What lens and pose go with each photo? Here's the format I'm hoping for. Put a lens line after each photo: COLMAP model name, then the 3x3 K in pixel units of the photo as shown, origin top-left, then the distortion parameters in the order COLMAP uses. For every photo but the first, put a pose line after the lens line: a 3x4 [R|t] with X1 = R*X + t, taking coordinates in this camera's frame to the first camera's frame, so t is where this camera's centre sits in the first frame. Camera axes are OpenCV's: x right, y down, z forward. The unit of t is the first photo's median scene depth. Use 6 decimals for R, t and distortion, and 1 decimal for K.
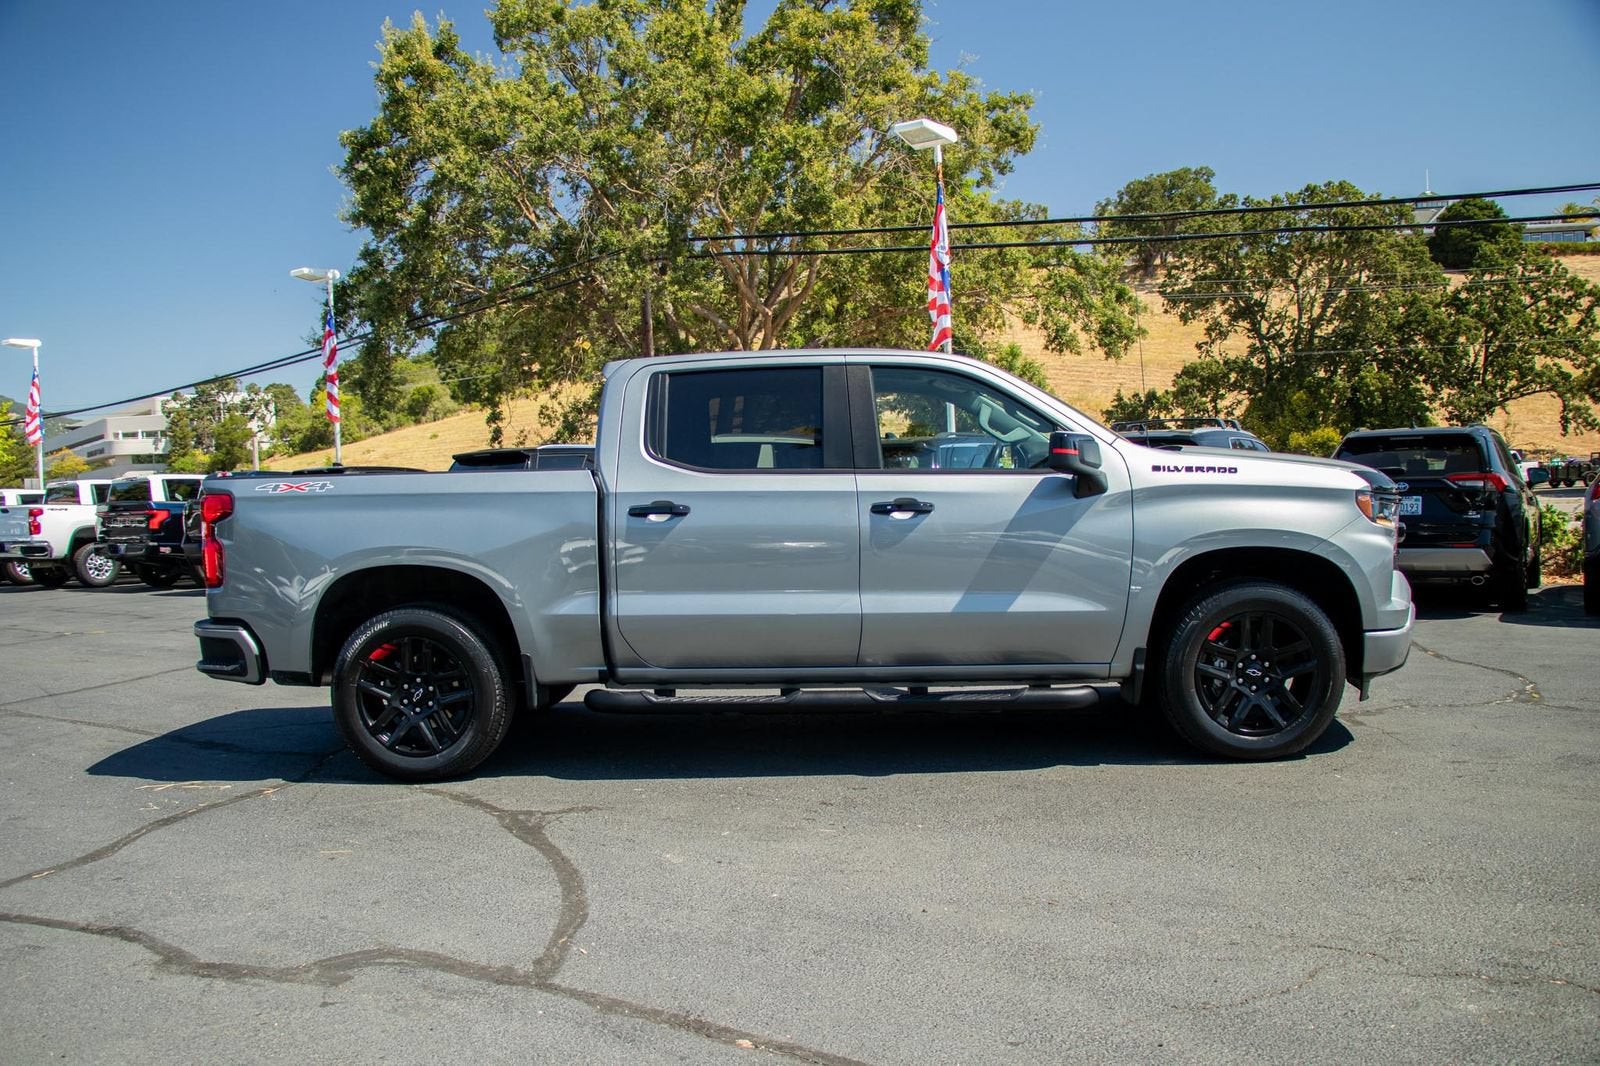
lens RADIAL K [[1297.0, 0, 796.2], [0, 1297.0, 544.2], [0, 0, 1]] dist [-0.172392, 0.125143]
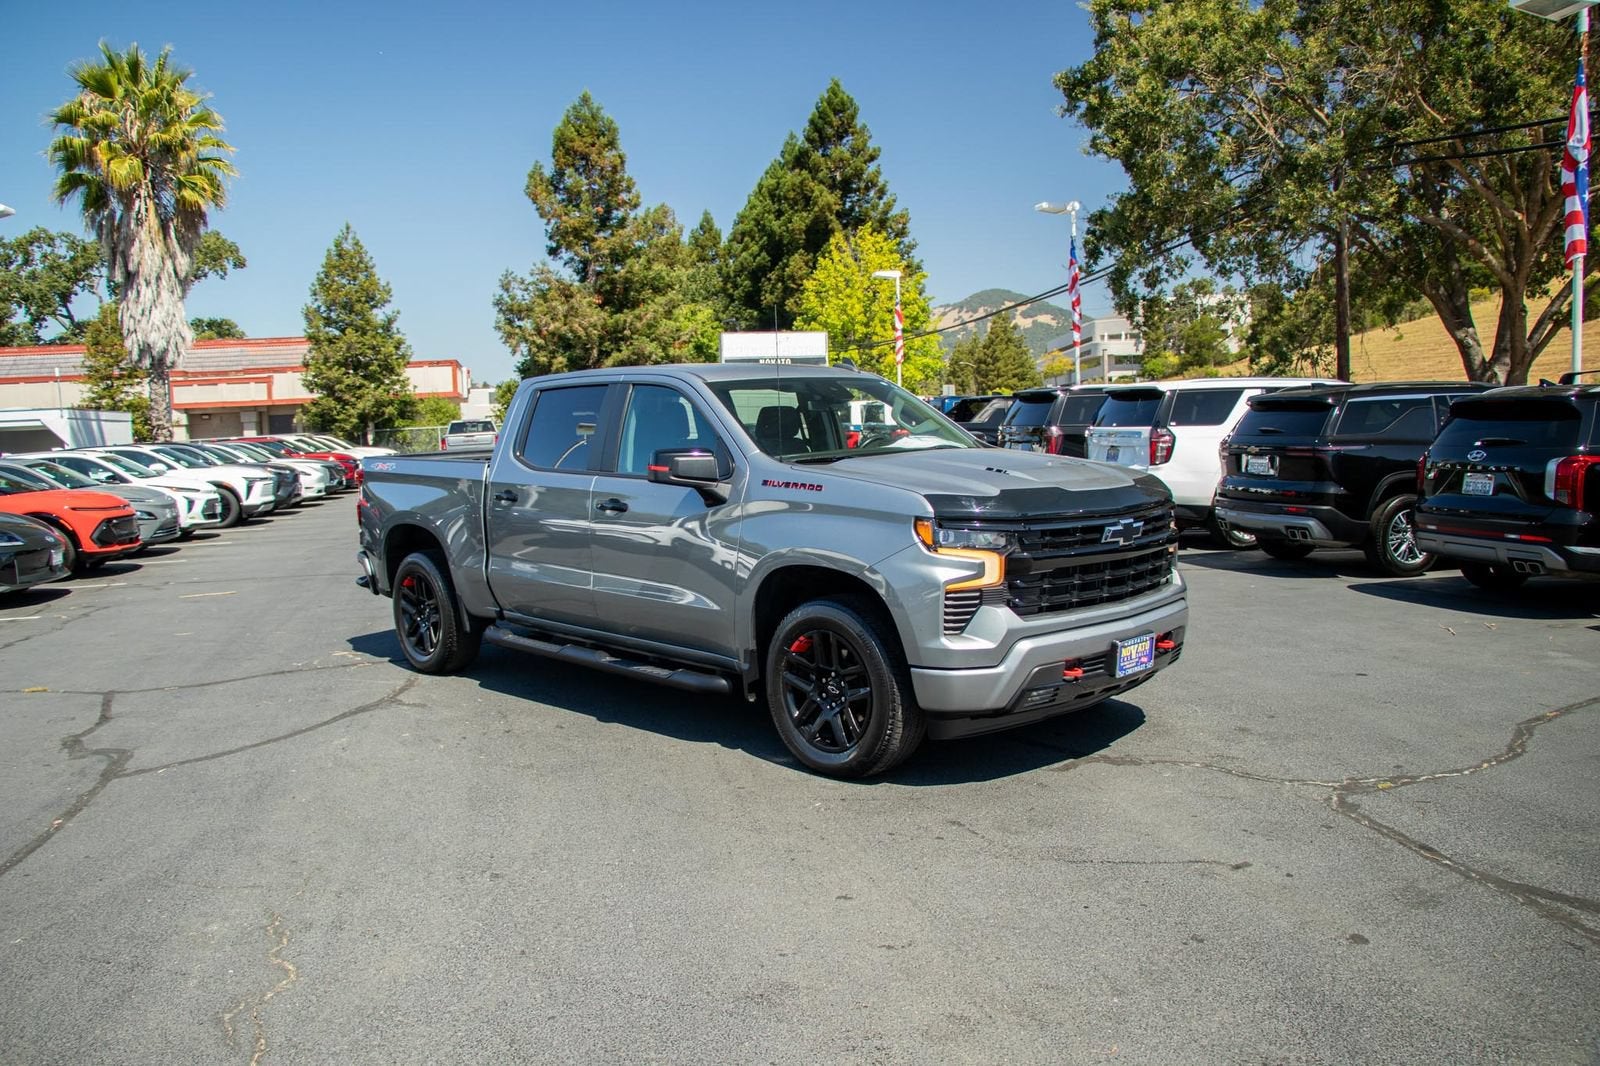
lens RADIAL K [[1297.0, 0, 795.9], [0, 1297.0, 559.0], [0, 0, 1]] dist [-0.172392, 0.125143]
pose [[0.727859, 0.089104, -0.679913, 0.939029], [-0.026466, 0.994433, 0.101991, -0.096943], [0.685216, -0.056241, 0.726165, 0.217555]]
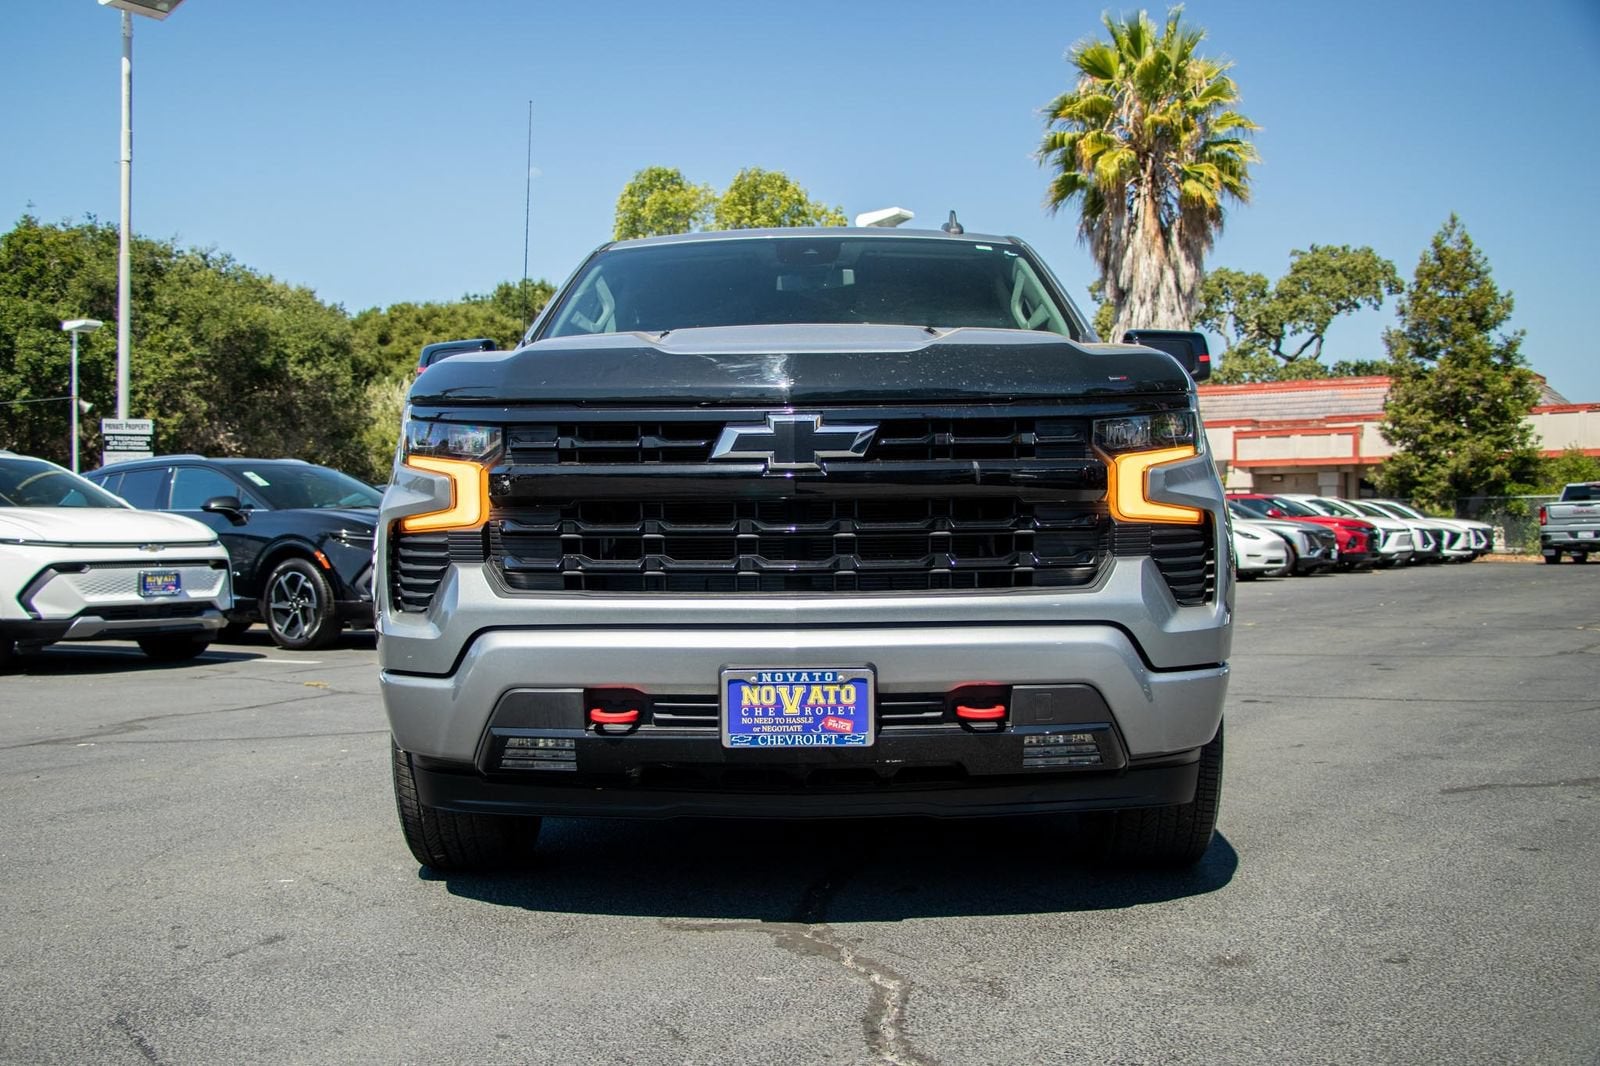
lens RADIAL K [[1687.9, 0, 794.7], [0, 1687.9, 519.0], [0, 0, 1]] dist [0.008846, 0.000000]
pose [[0.015228, 0.030482, -0.999419, 1.050792], [-0.043515, 0.998608, 0.029794, -0.019410], [0.998937, 0.043036, 0.016533, 1.045927]]
